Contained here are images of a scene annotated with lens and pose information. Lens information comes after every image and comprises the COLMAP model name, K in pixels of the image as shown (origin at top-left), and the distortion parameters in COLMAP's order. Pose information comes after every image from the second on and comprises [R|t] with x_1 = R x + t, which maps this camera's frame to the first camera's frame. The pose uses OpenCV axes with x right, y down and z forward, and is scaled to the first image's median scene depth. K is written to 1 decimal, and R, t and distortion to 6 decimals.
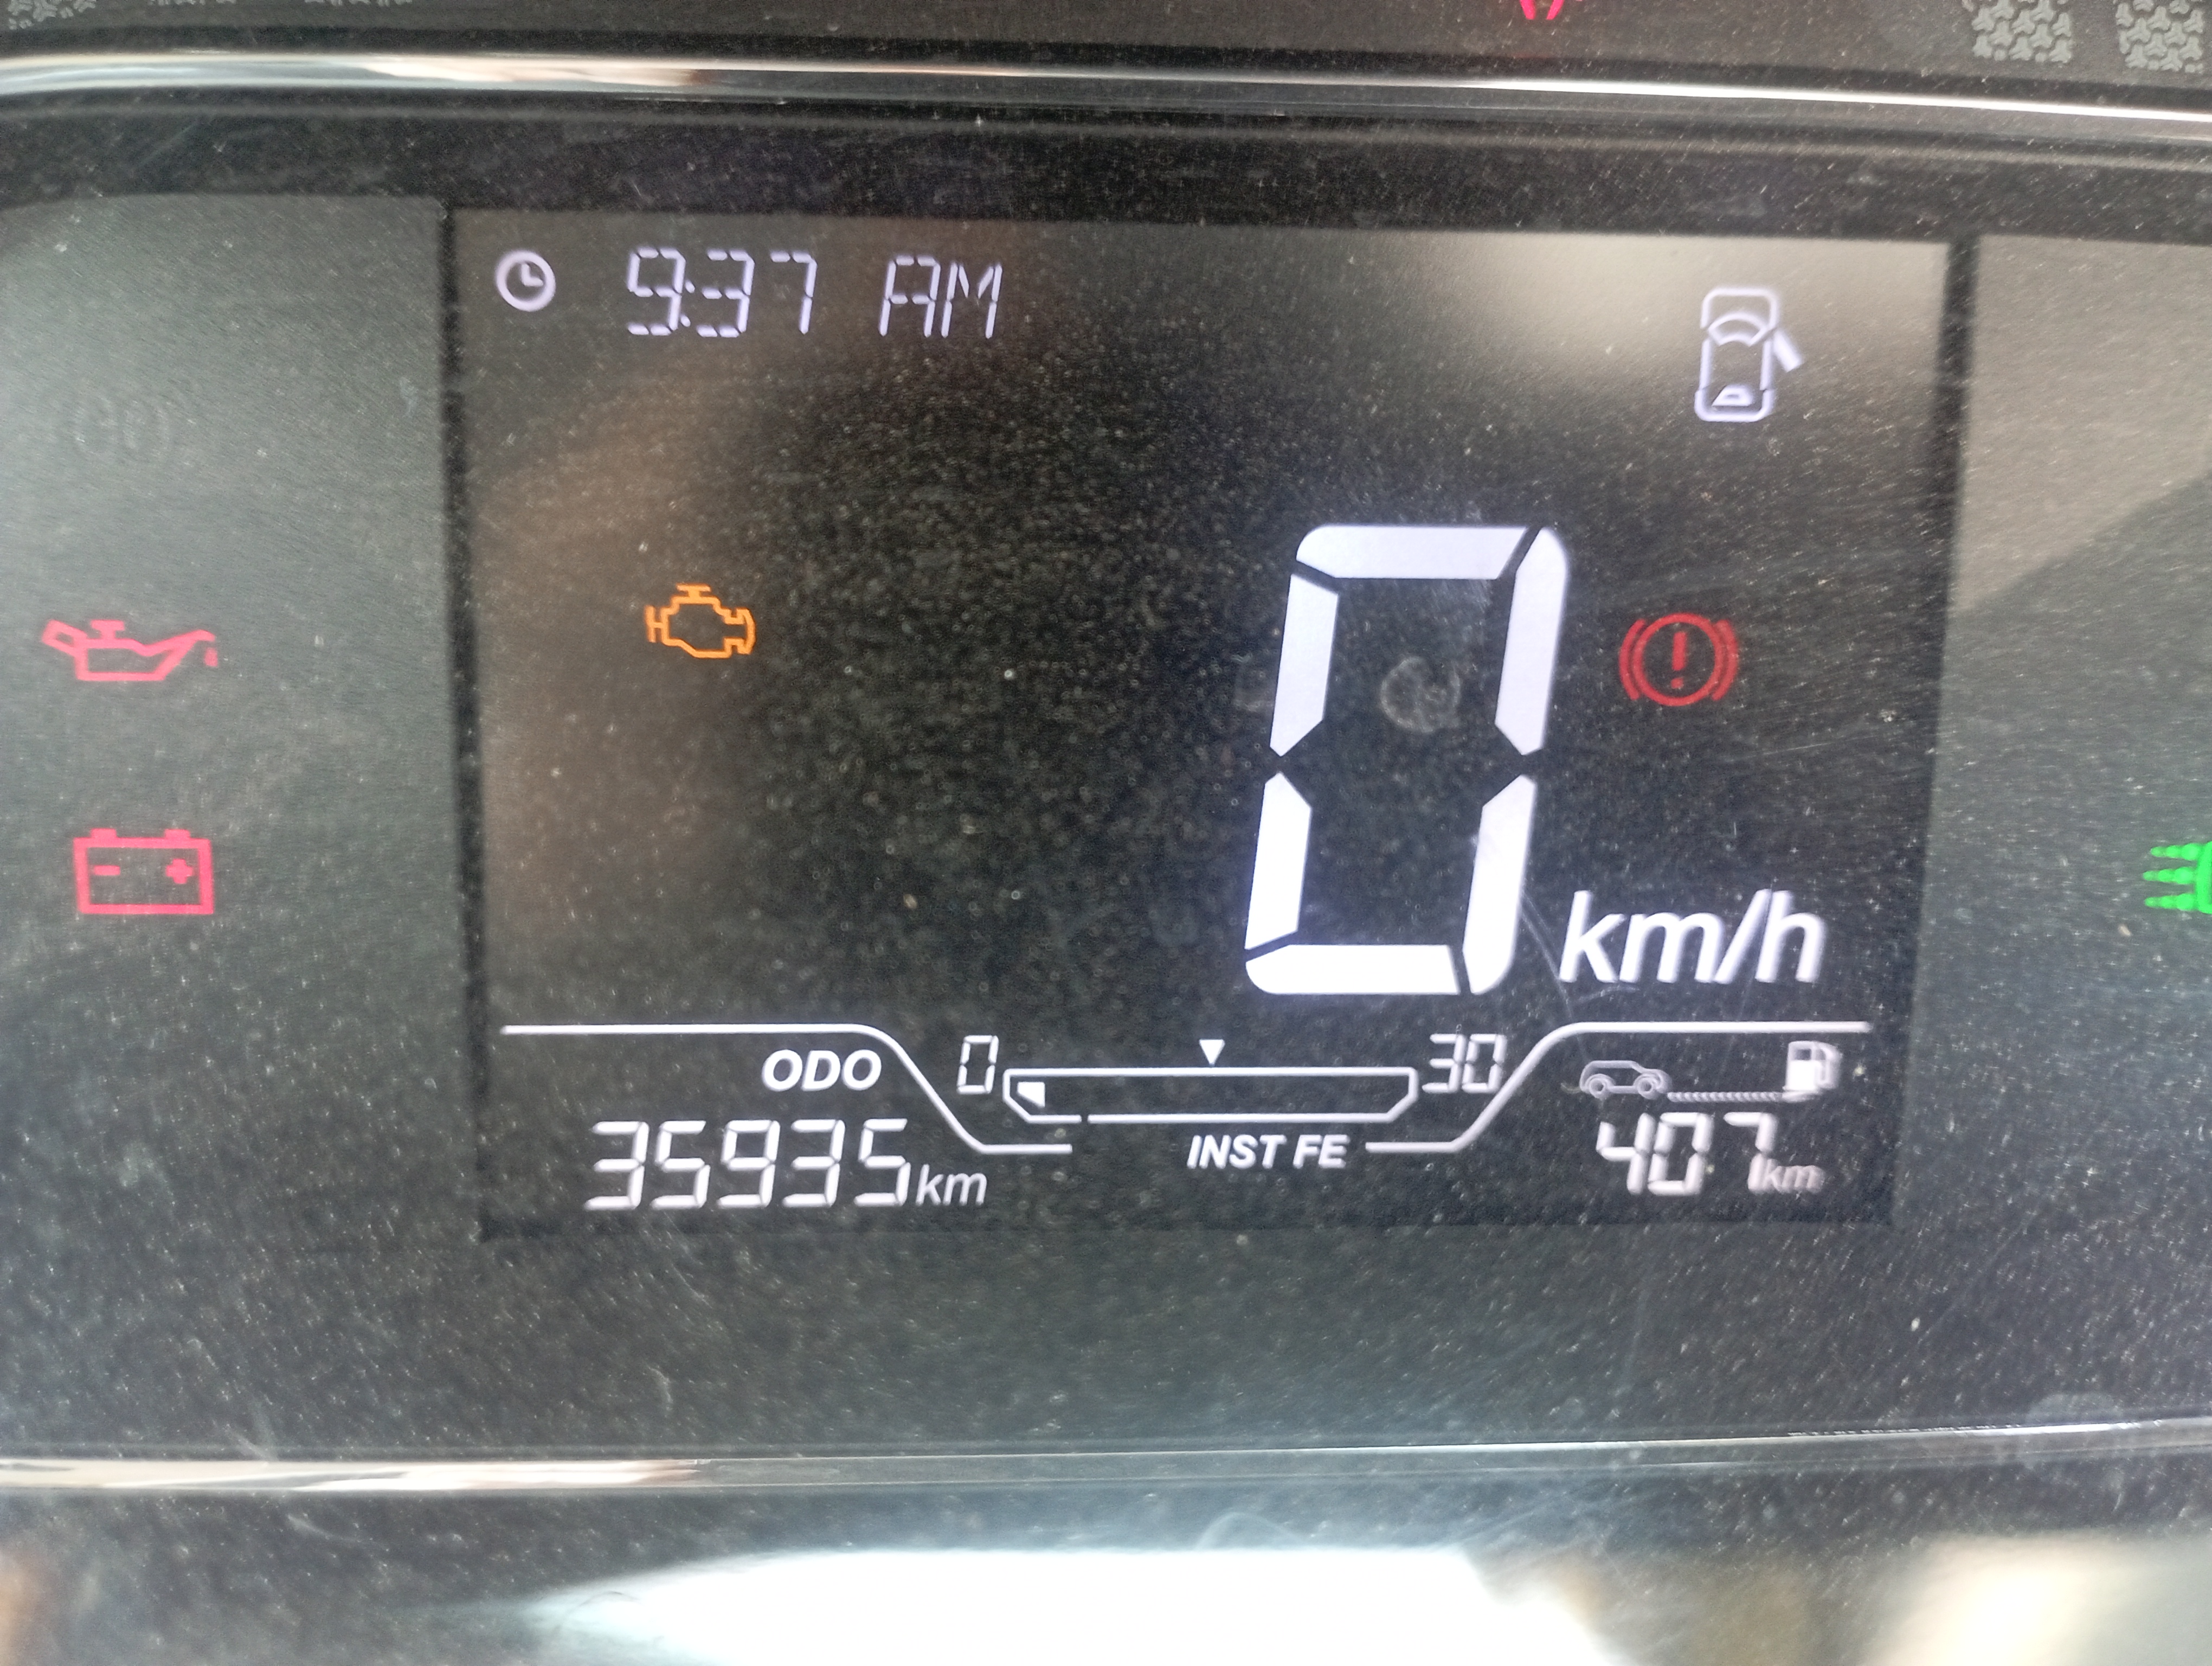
lens RADIAL K [[1984.1, 0, 1115.6], [0, 1984.1, 813.4], [0, 0, 1]] dist [0.079503, -0.195909]
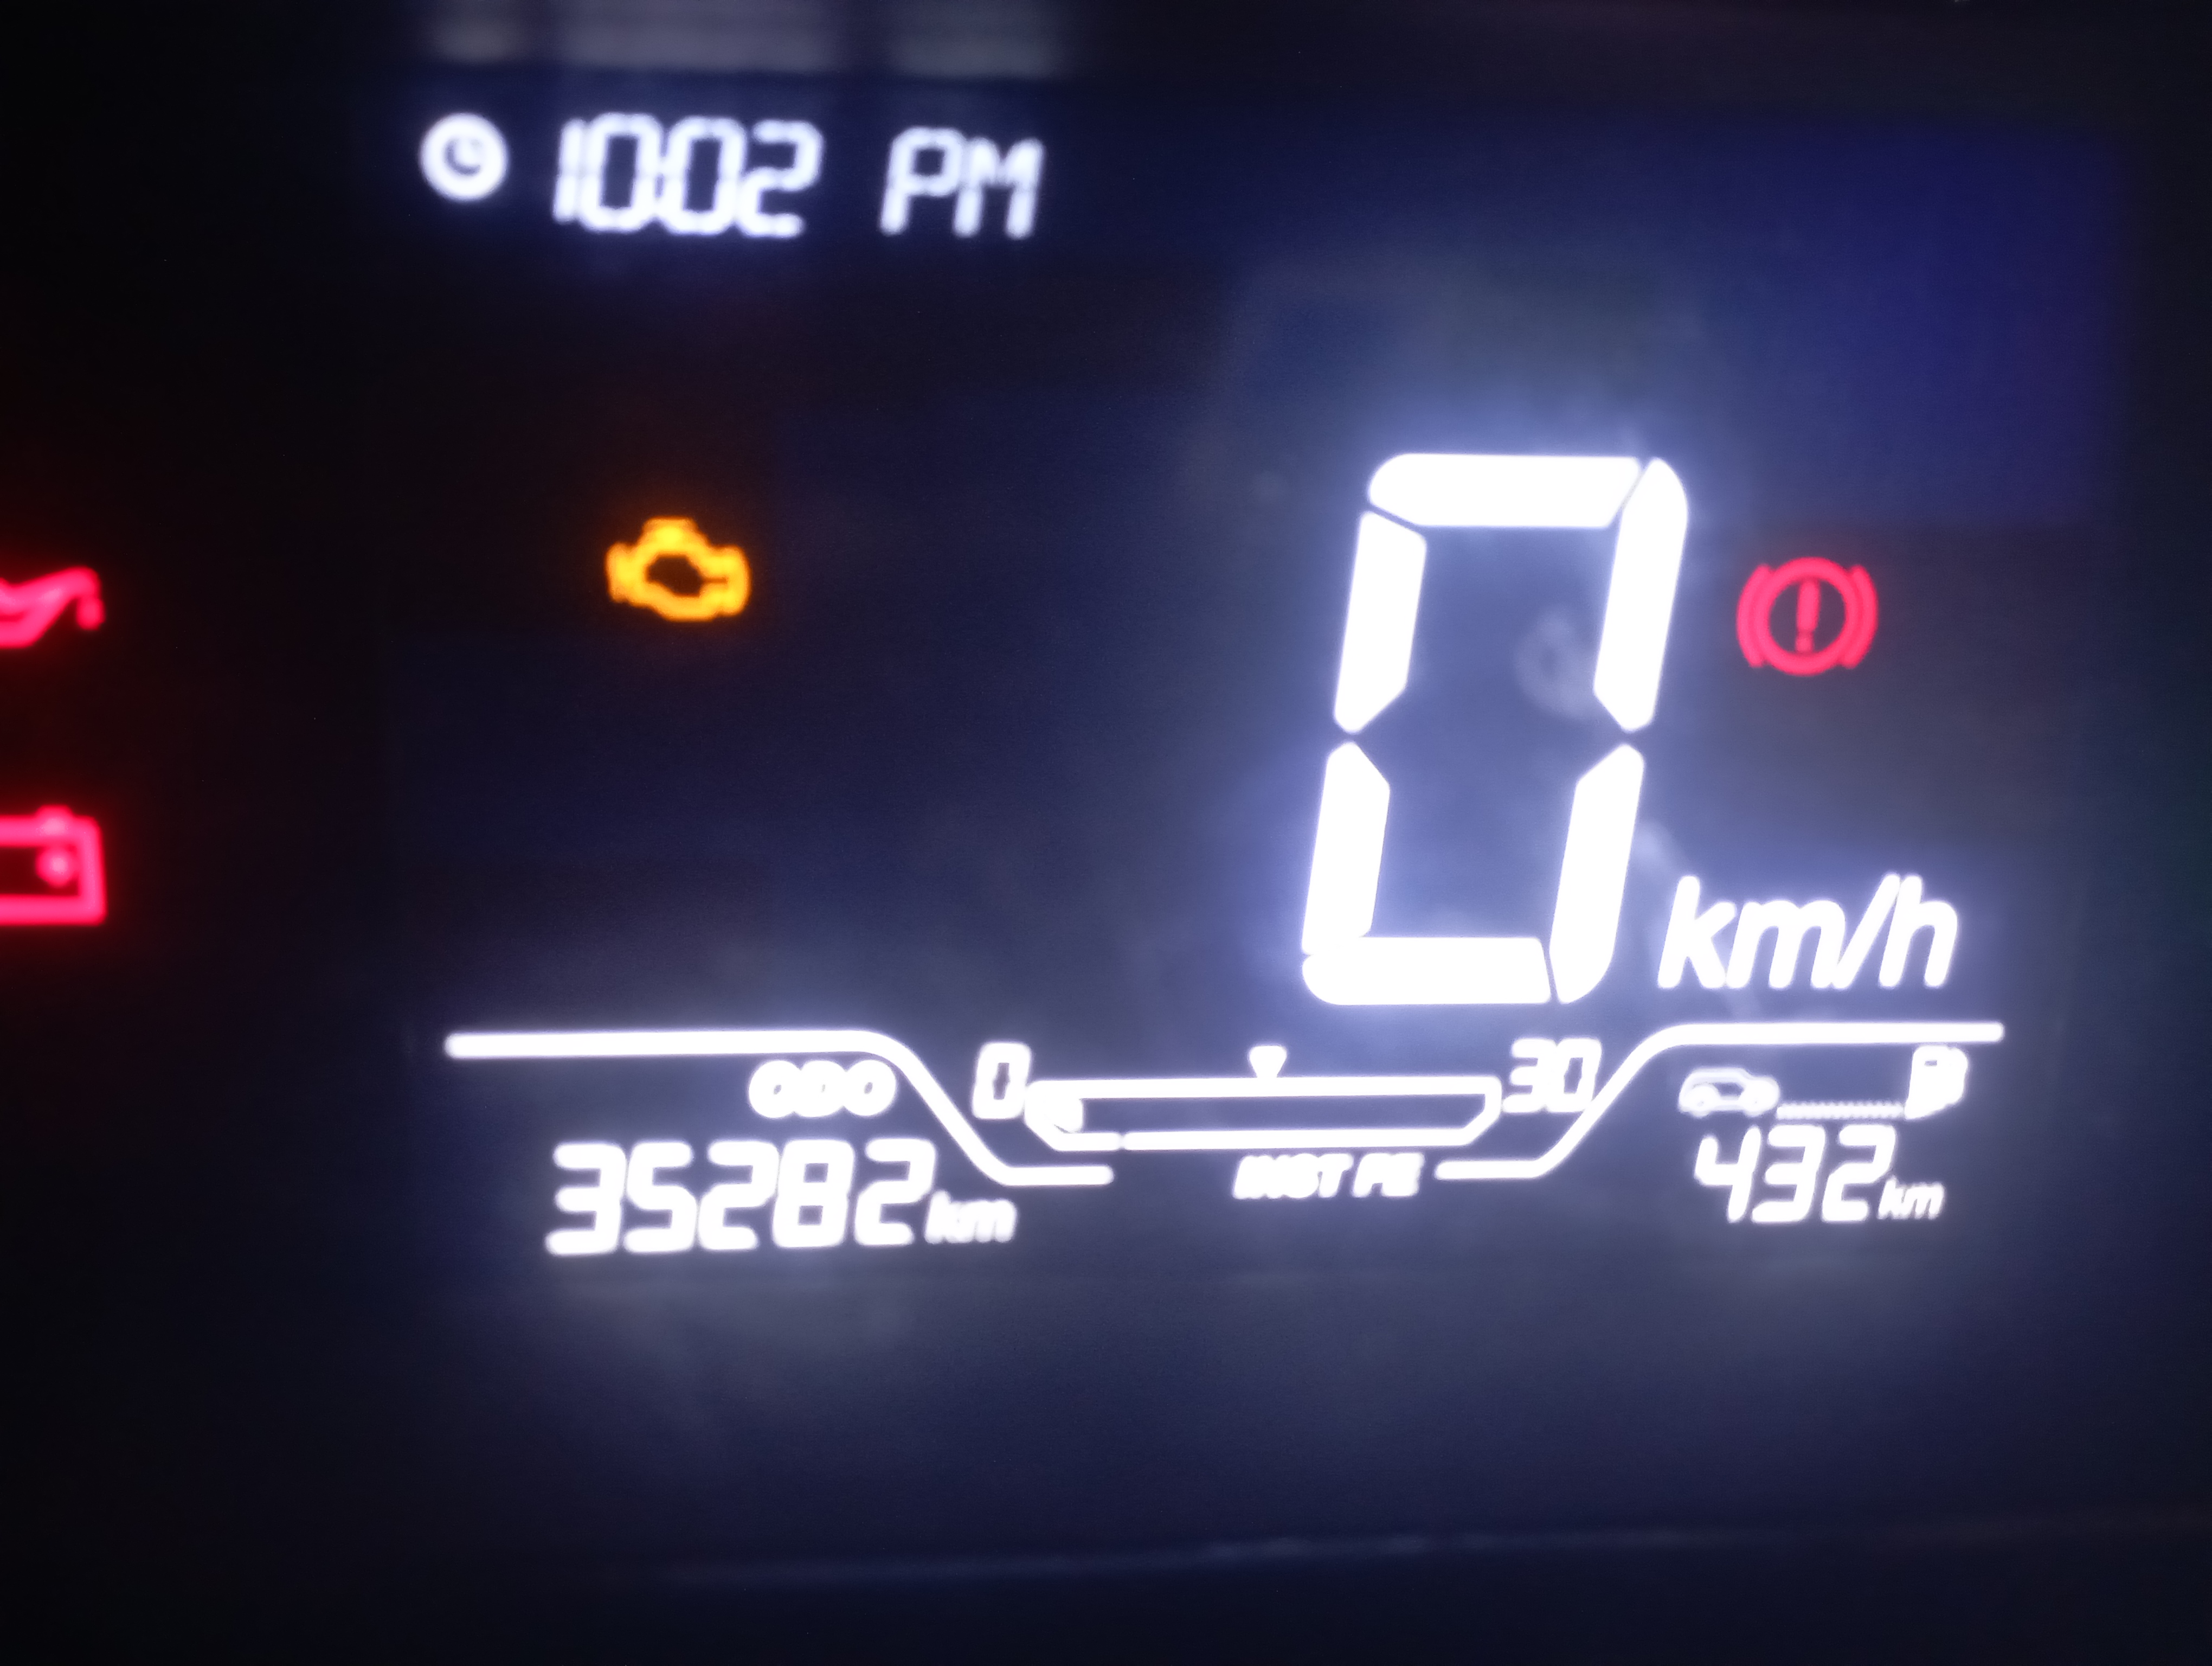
lens RADIAL K [[1932.3, 0, 1105.1], [0, 1932.3, 828.4], [0, 0, 1]] dist [0.081587, -0.158430]
pose [[0.999534, -0.000397, 0.030522, -0.049645], [-0.000896, 0.999104, 0.042315, -0.020471], [-0.030511, -0.042323, 0.998638, 0.156679]]
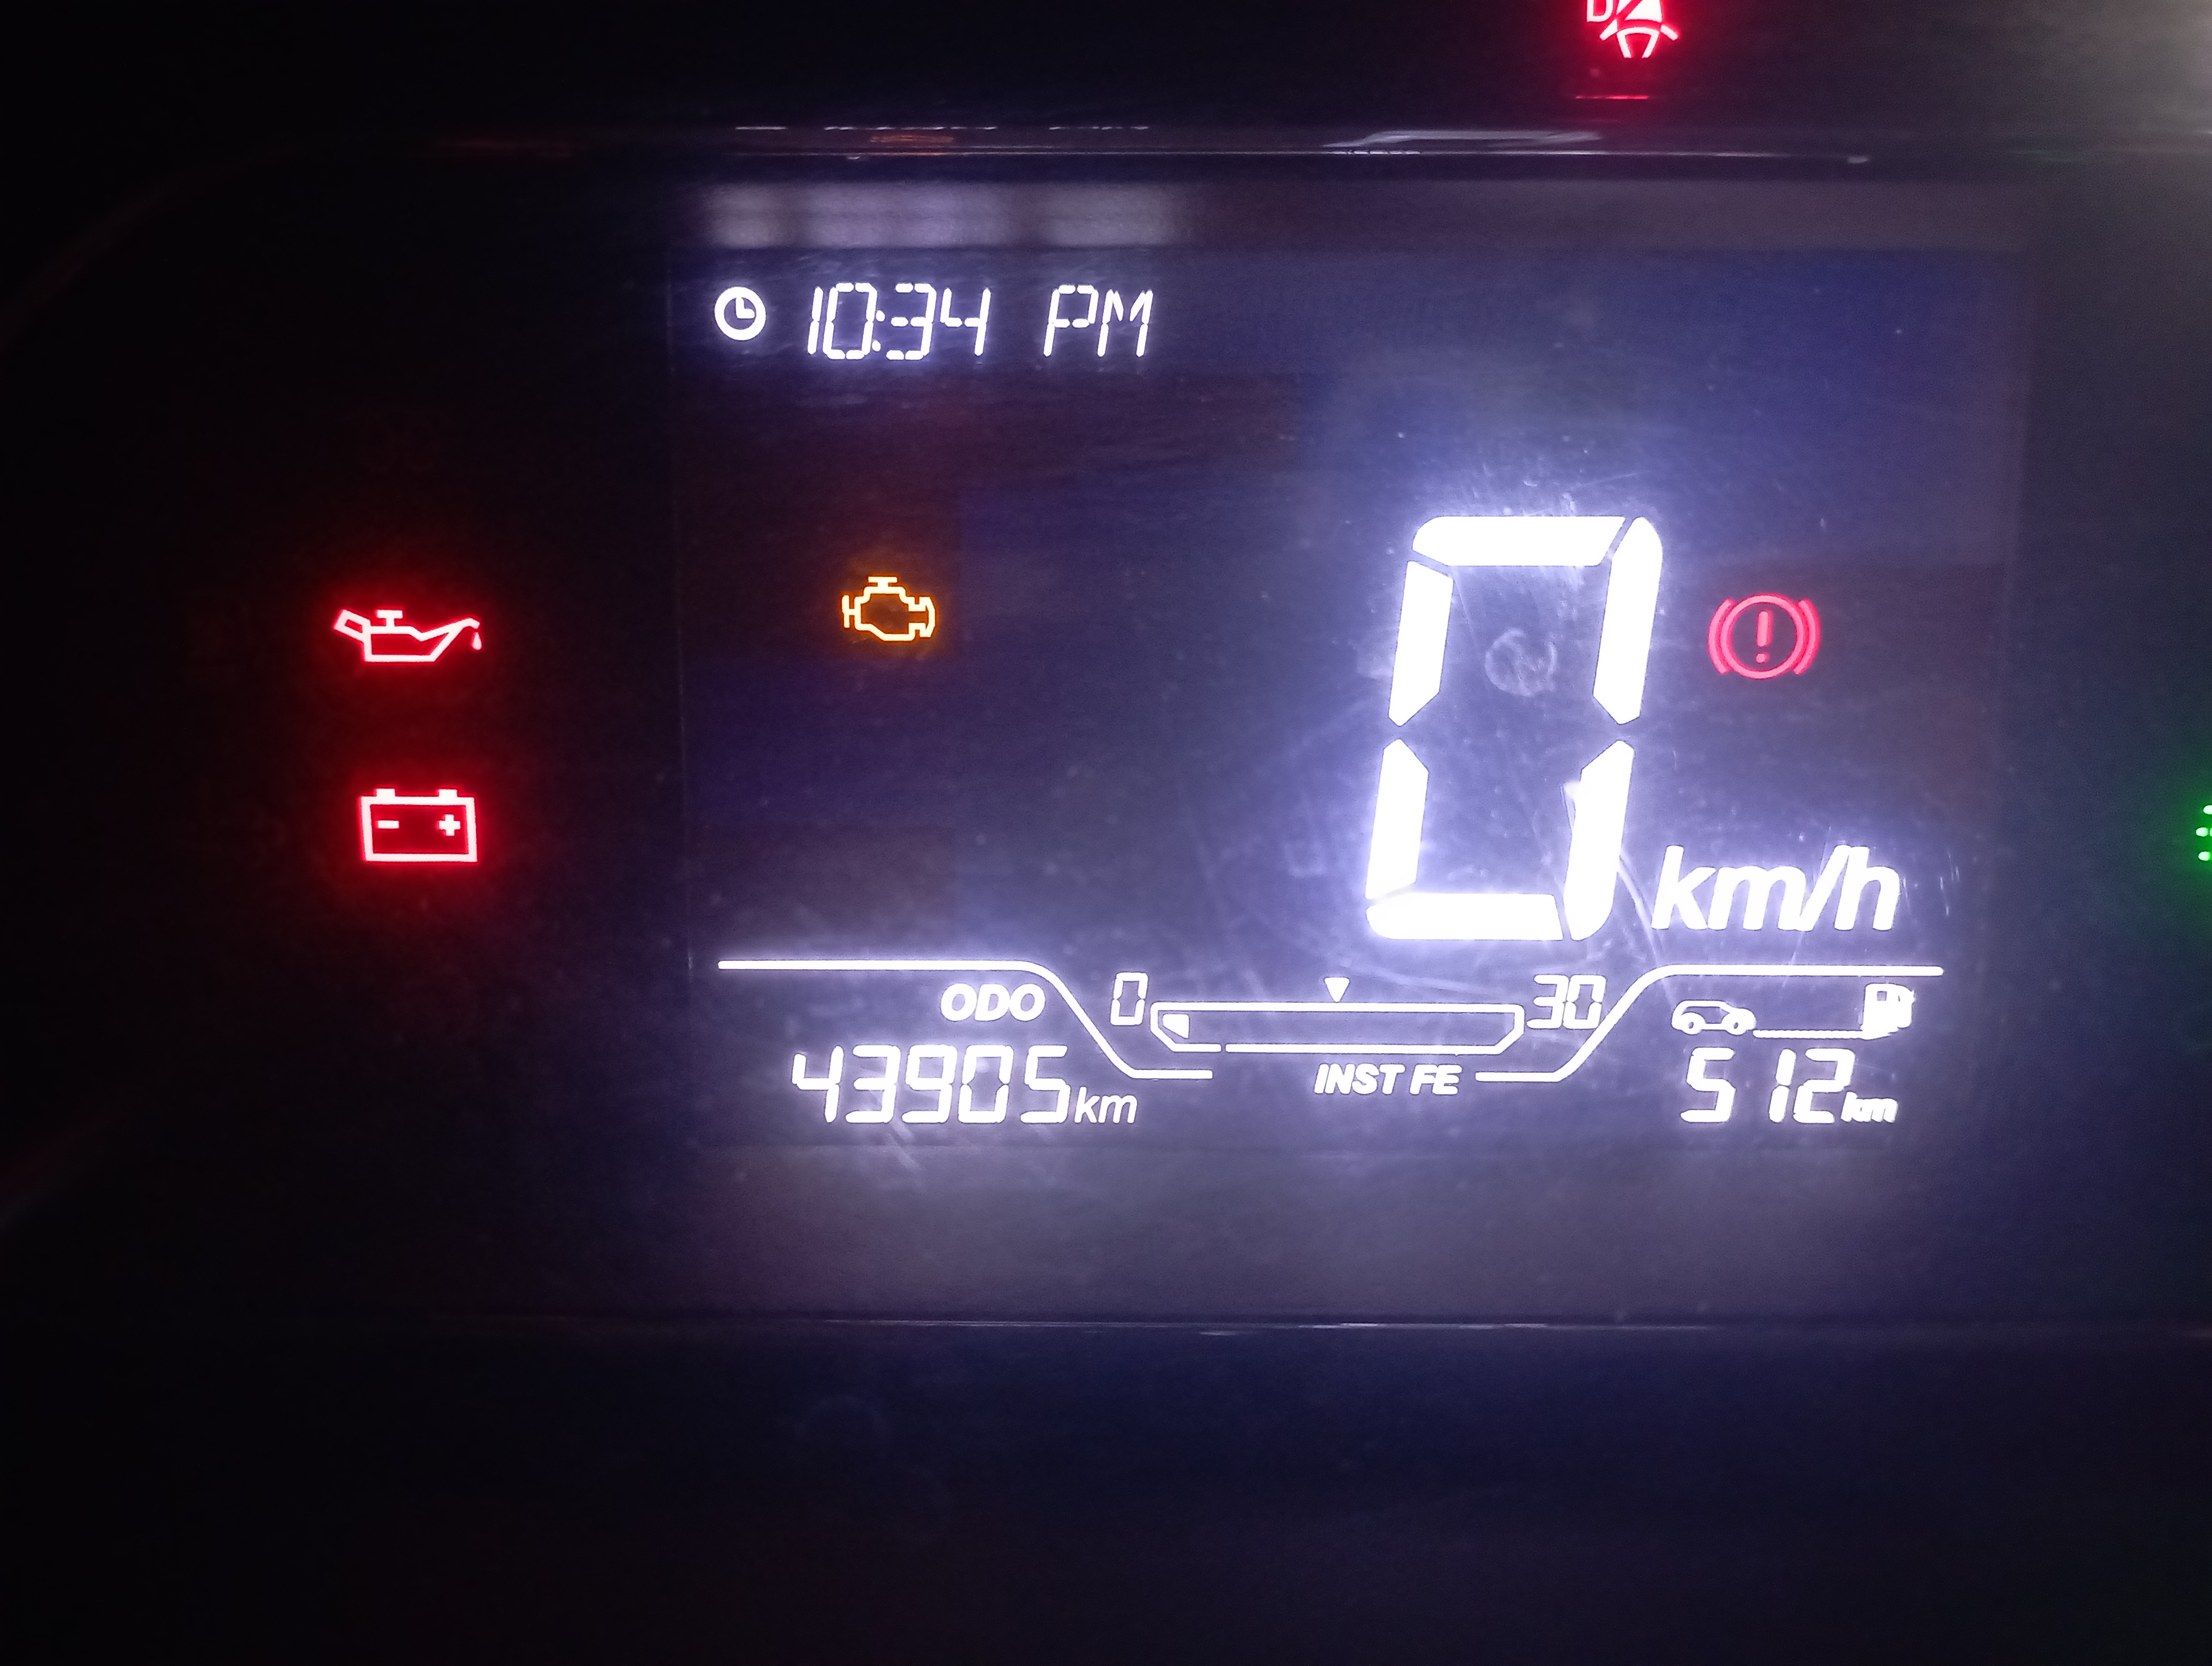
lens RADIAL K [[1984.1, 0, 1098.6], [0, 1984.1, 832.5], [0, 0, 1]] dist [0.079503, -0.195909]
pose [[0.997605, 0.000180, -0.069168, -0.008406], [0.000467, 0.999956, 0.009335, 0.021049], [0.069167, -0.009345, 0.997561, -0.128739]]
